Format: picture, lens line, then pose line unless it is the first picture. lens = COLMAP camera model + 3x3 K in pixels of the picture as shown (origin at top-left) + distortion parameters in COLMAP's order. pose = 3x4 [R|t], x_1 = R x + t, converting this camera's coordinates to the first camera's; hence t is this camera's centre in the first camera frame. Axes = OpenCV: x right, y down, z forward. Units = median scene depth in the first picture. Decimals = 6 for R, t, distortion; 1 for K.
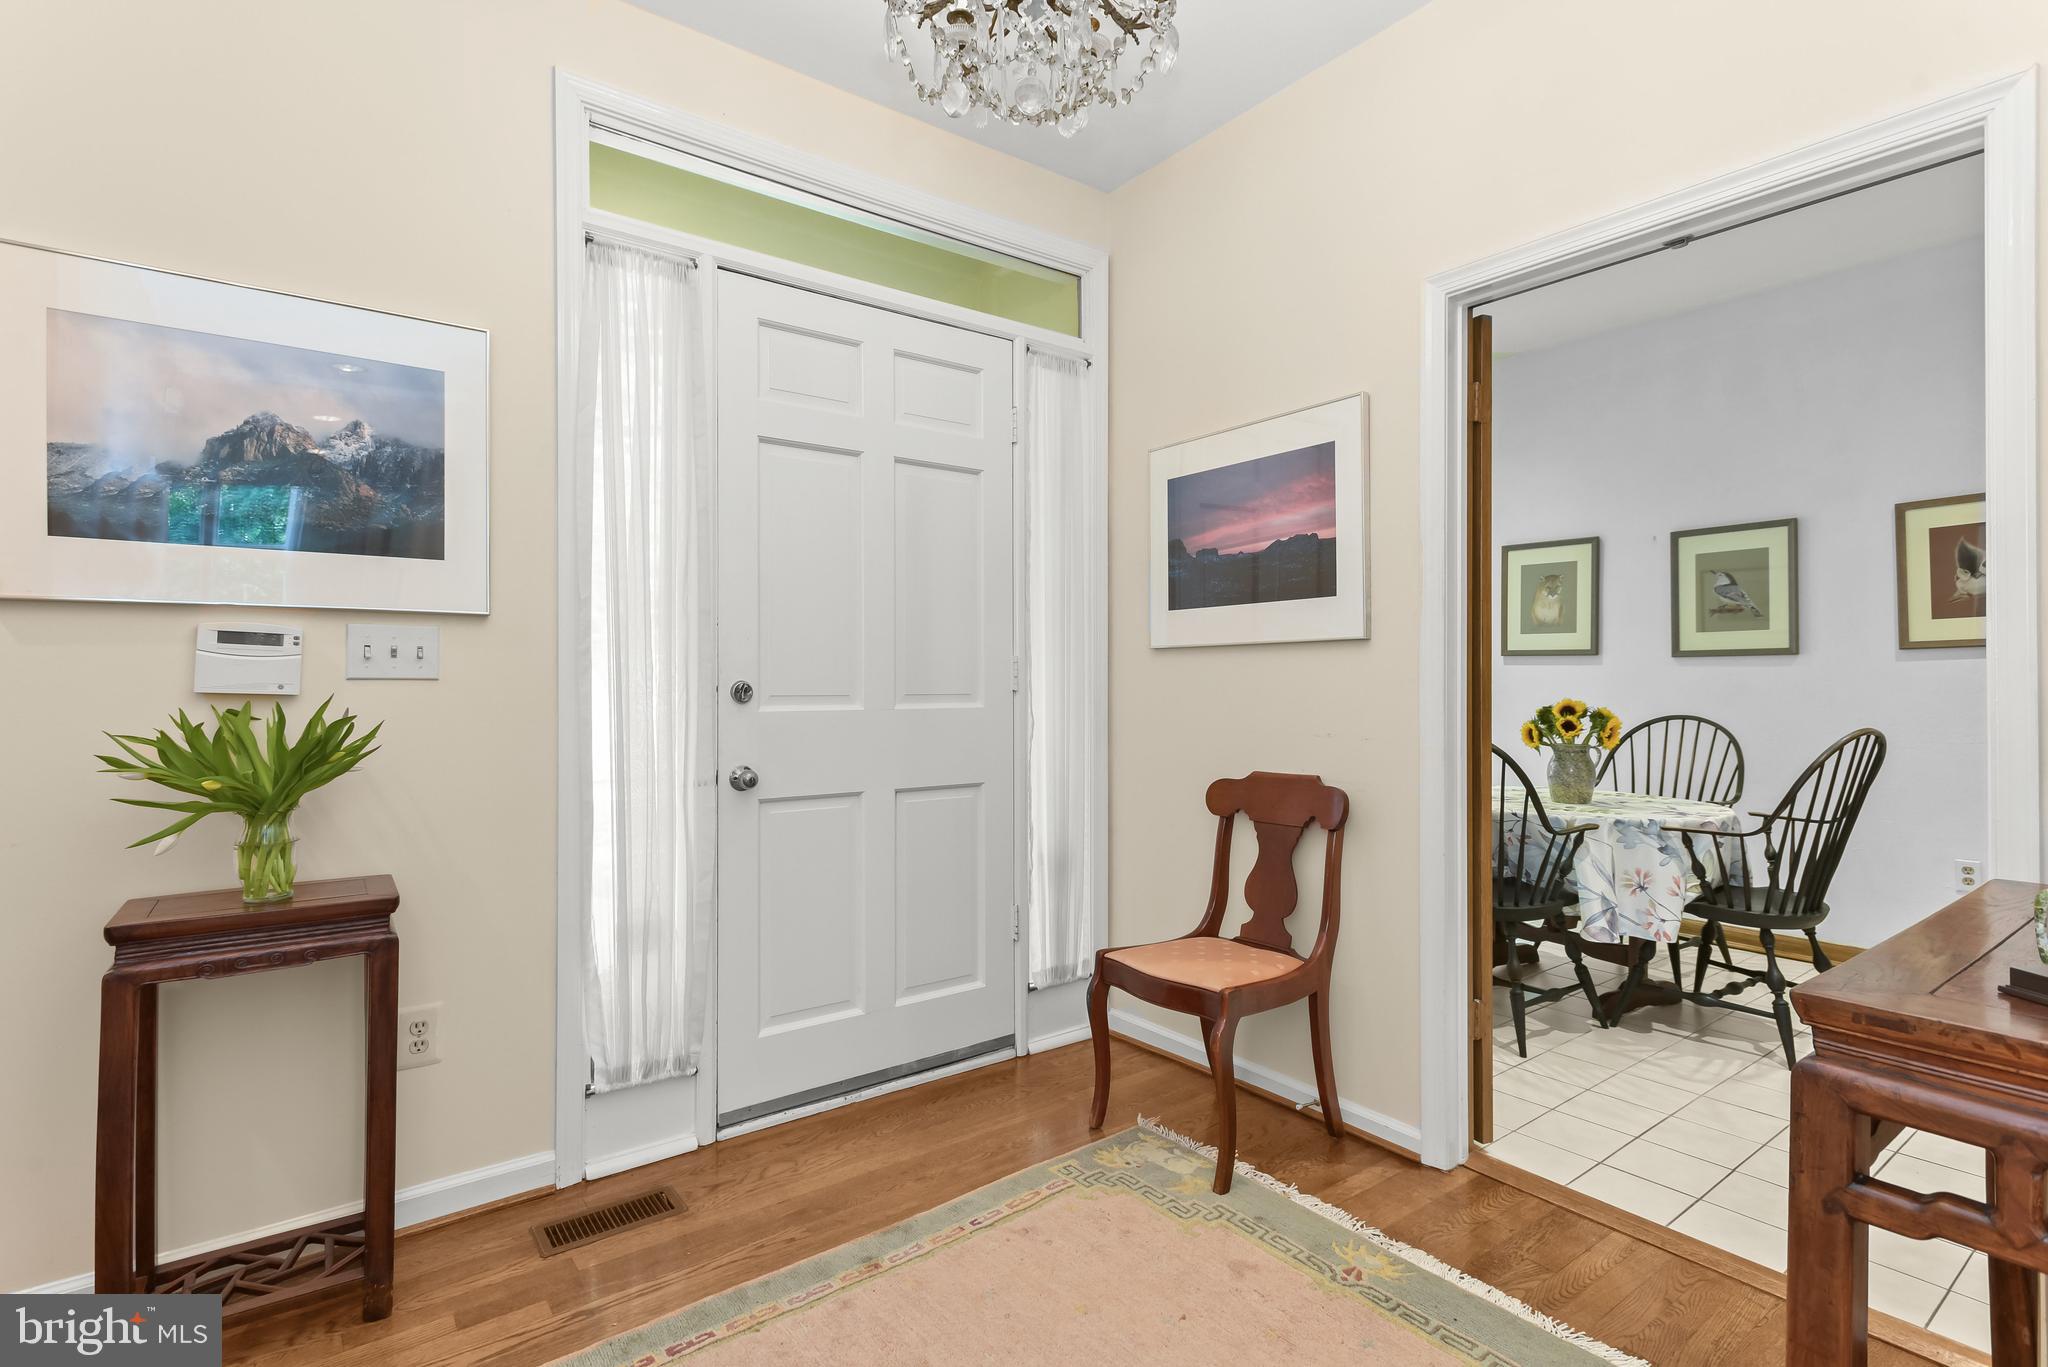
lens RADIAL K [[995.6, 0, 1023.4], [0, 995.6, 686.7], [0, 0, 1]] dist [0.004157, -0.000552]
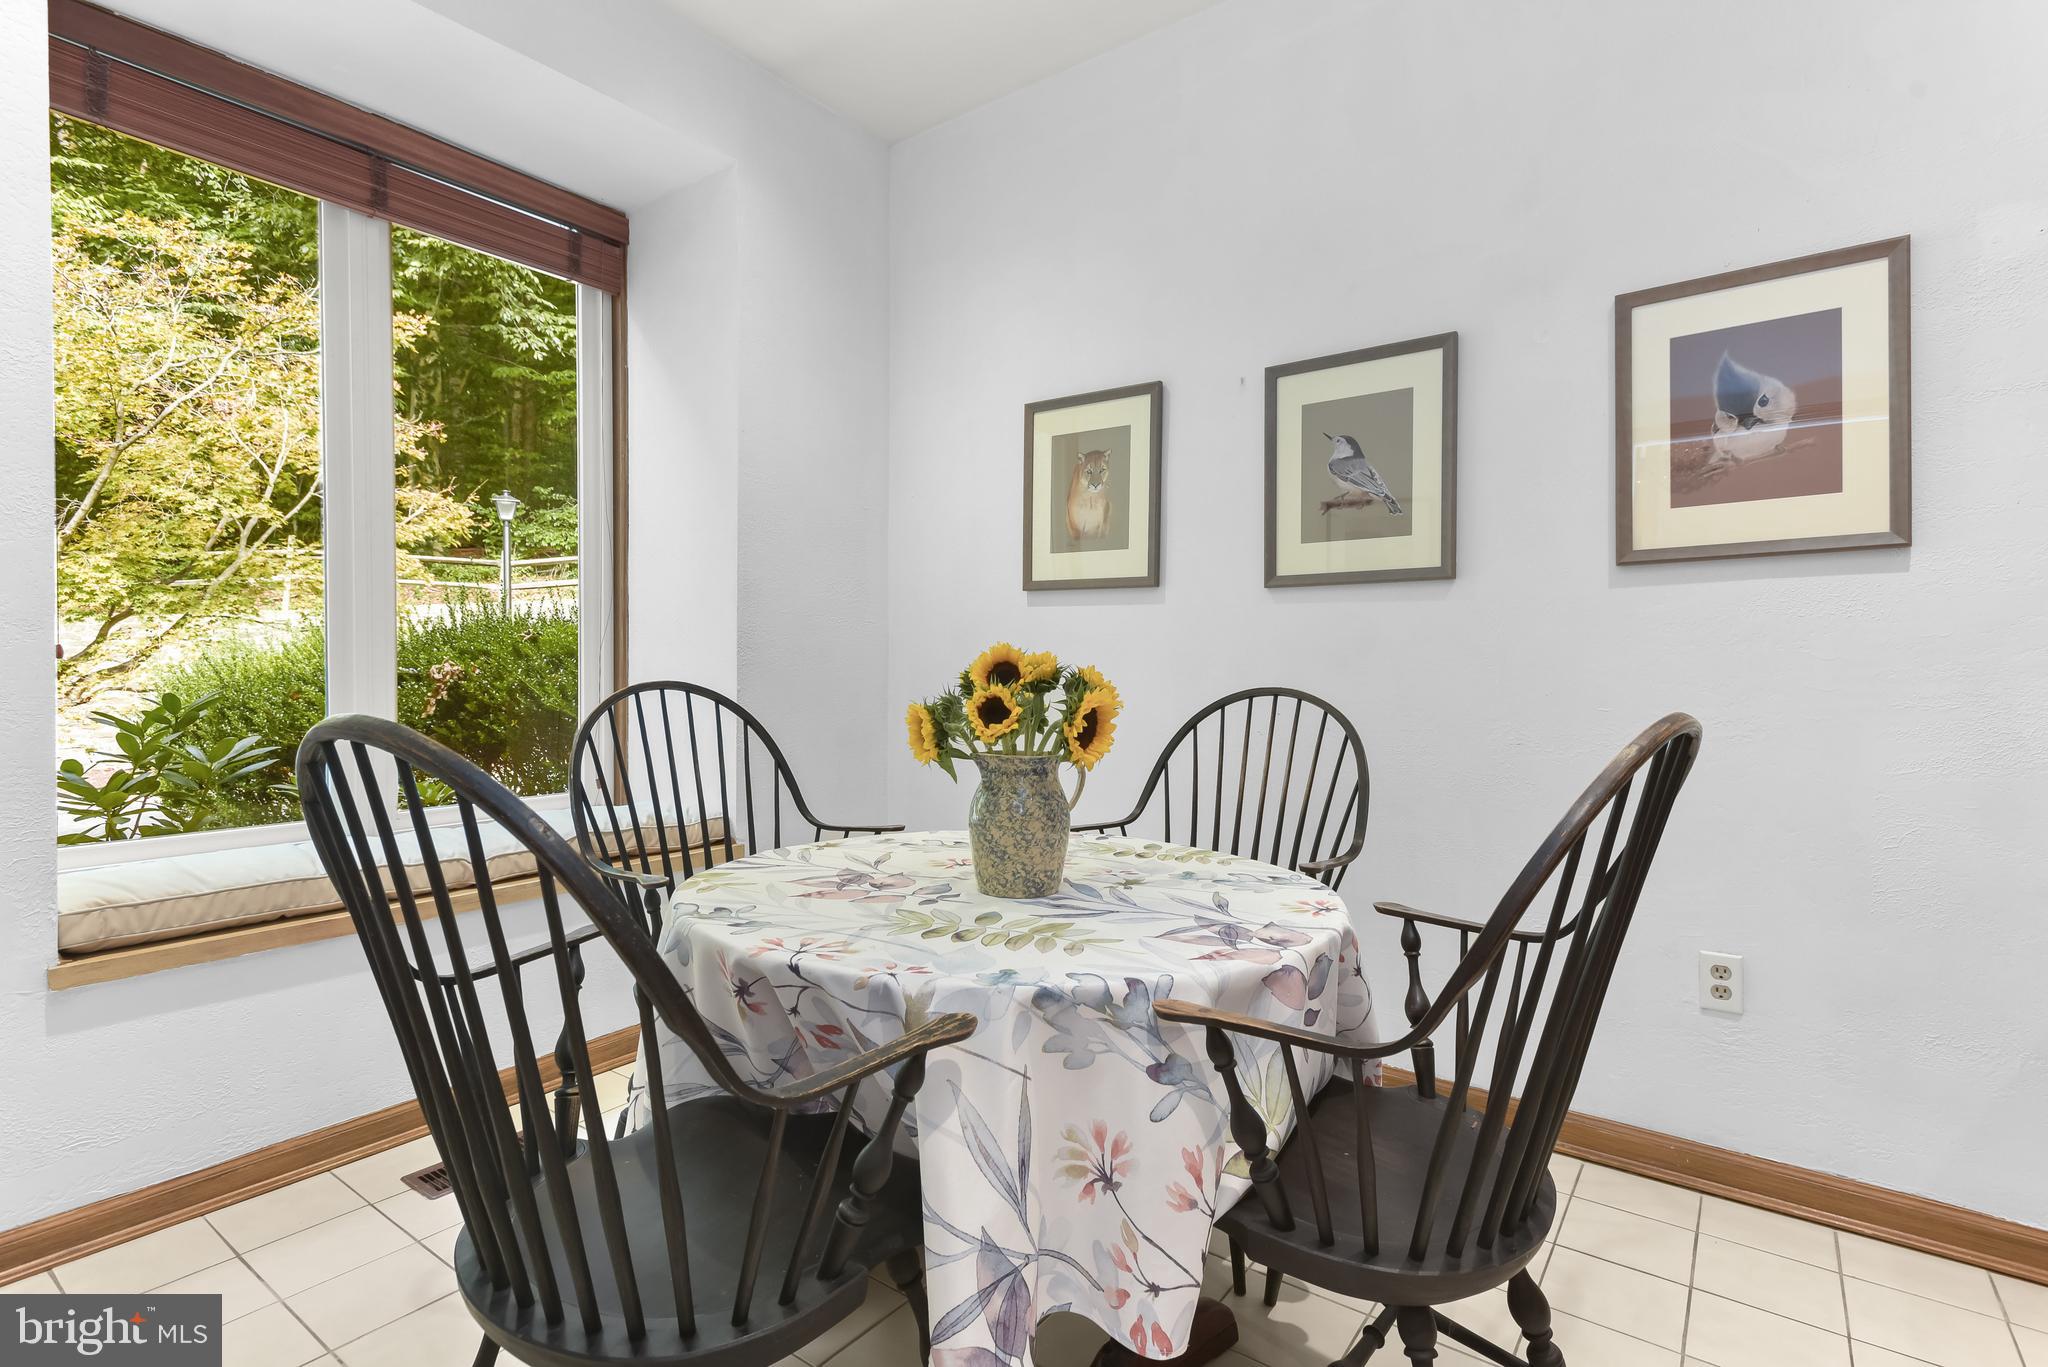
lens RADIAL K [[995.6, 0, 1023.3], [0, 995.6, 693.2], [0, 0, 1]] dist [0.004157, -0.000552]
pose [[0.958735, -0.001563, 0.284296, 0.391332], [-0.005797, 0.999670, 0.025046, 0.019443], [-0.284241, -0.025660, 0.958409, 0.539844]]
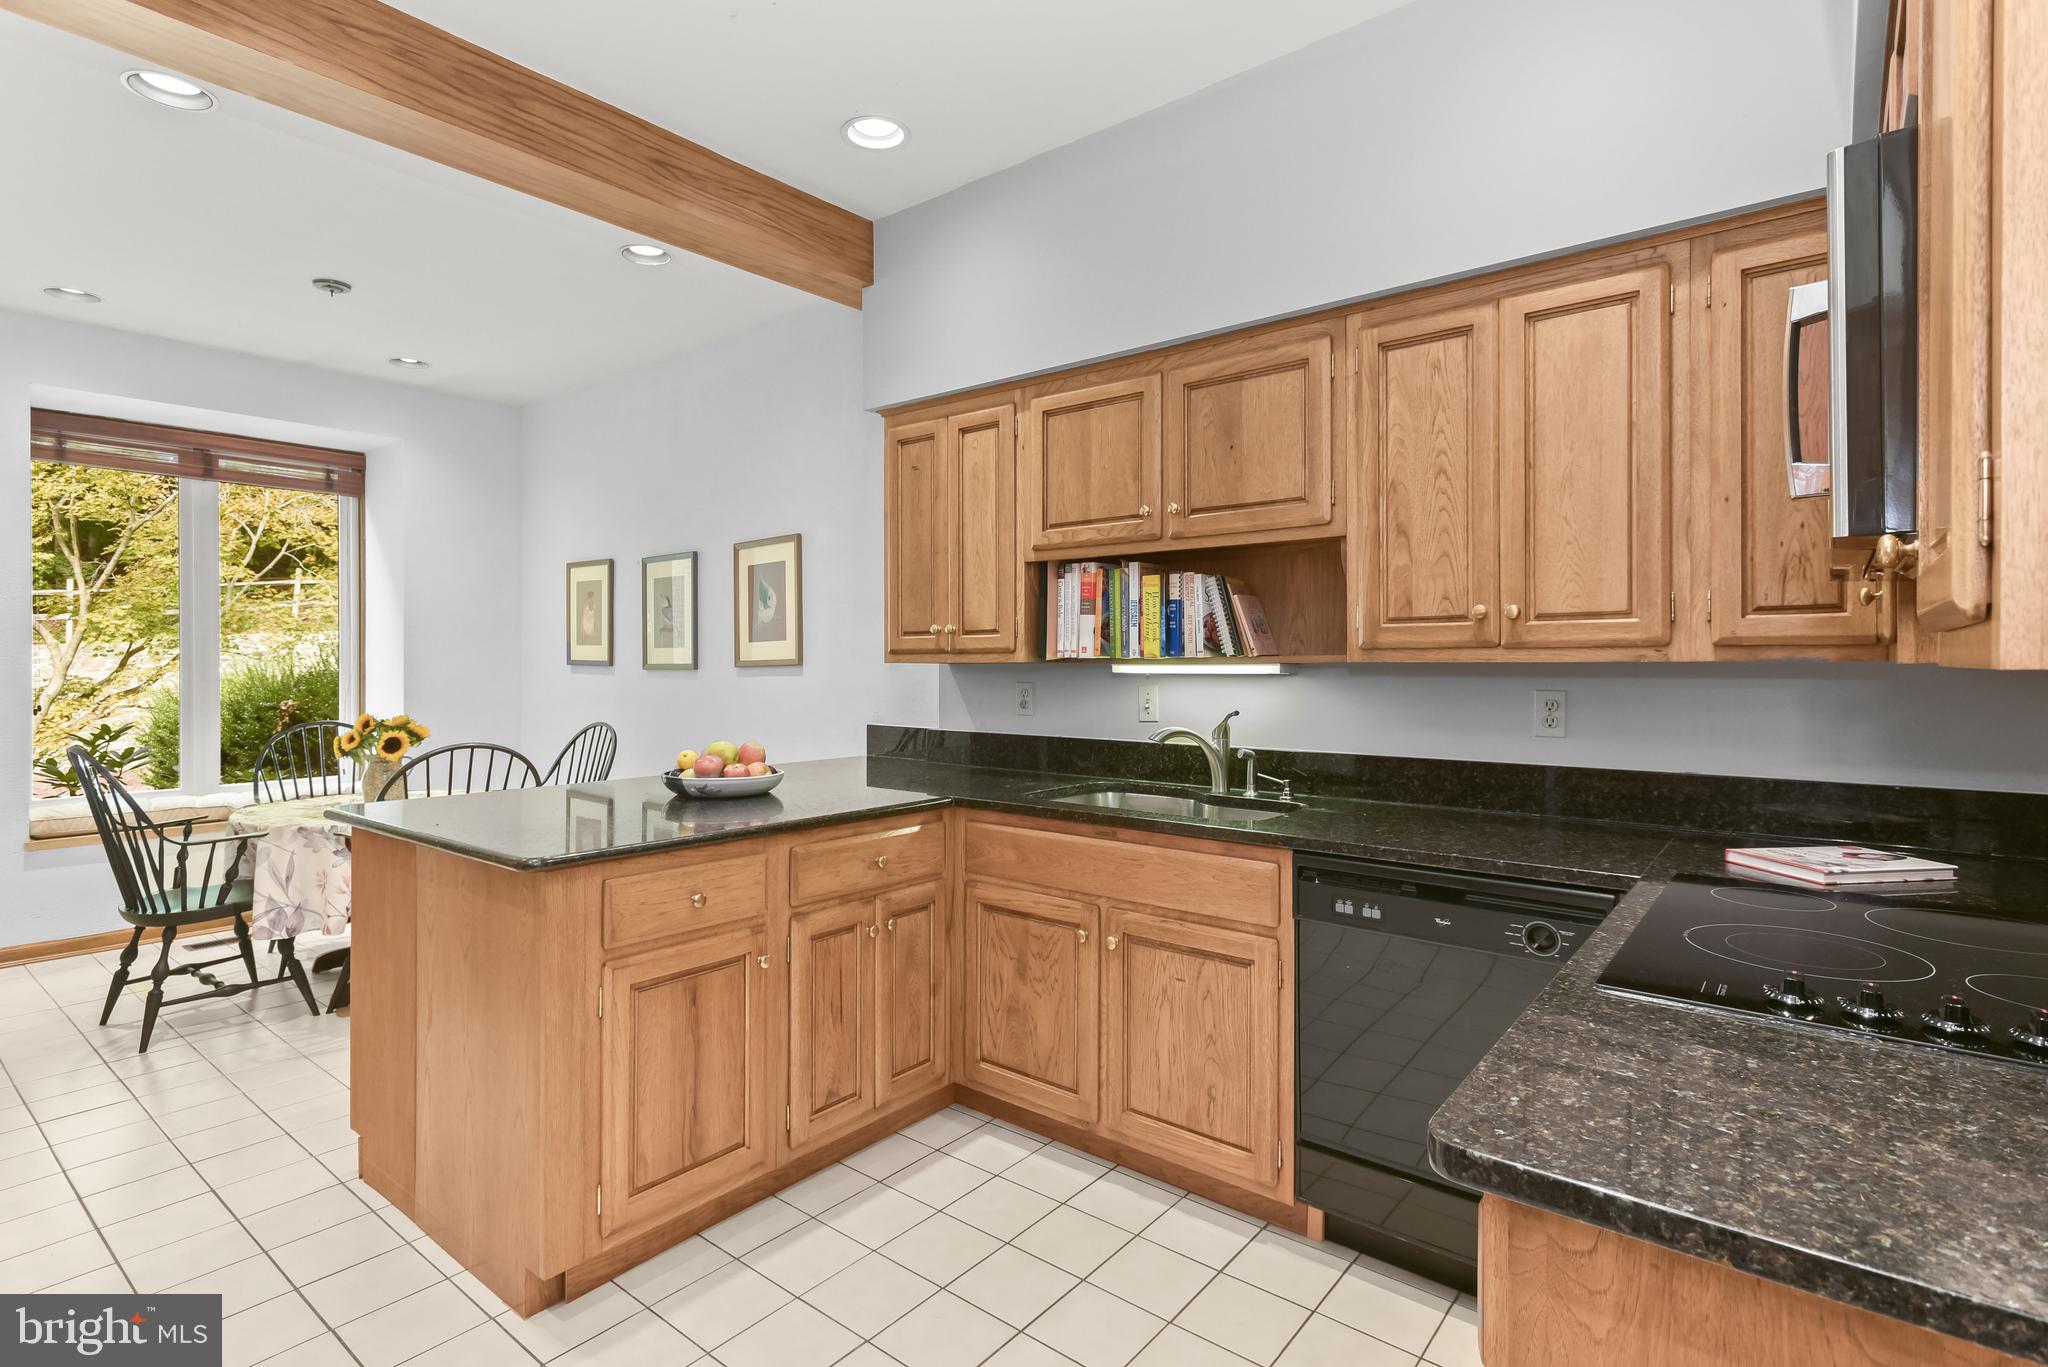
lens RADIAL K [[995.6, 0, 1019.3], [0, 995.6, 674.3], [0, 0, 1]] dist [0.004157, -0.000552]
pose [[0.968500, 0.000029, 0.249013, 0.865383], [-0.001462, 0.999983, 0.005570, -0.034464], [-0.249008, -0.005758, 0.968484, -0.213979]]
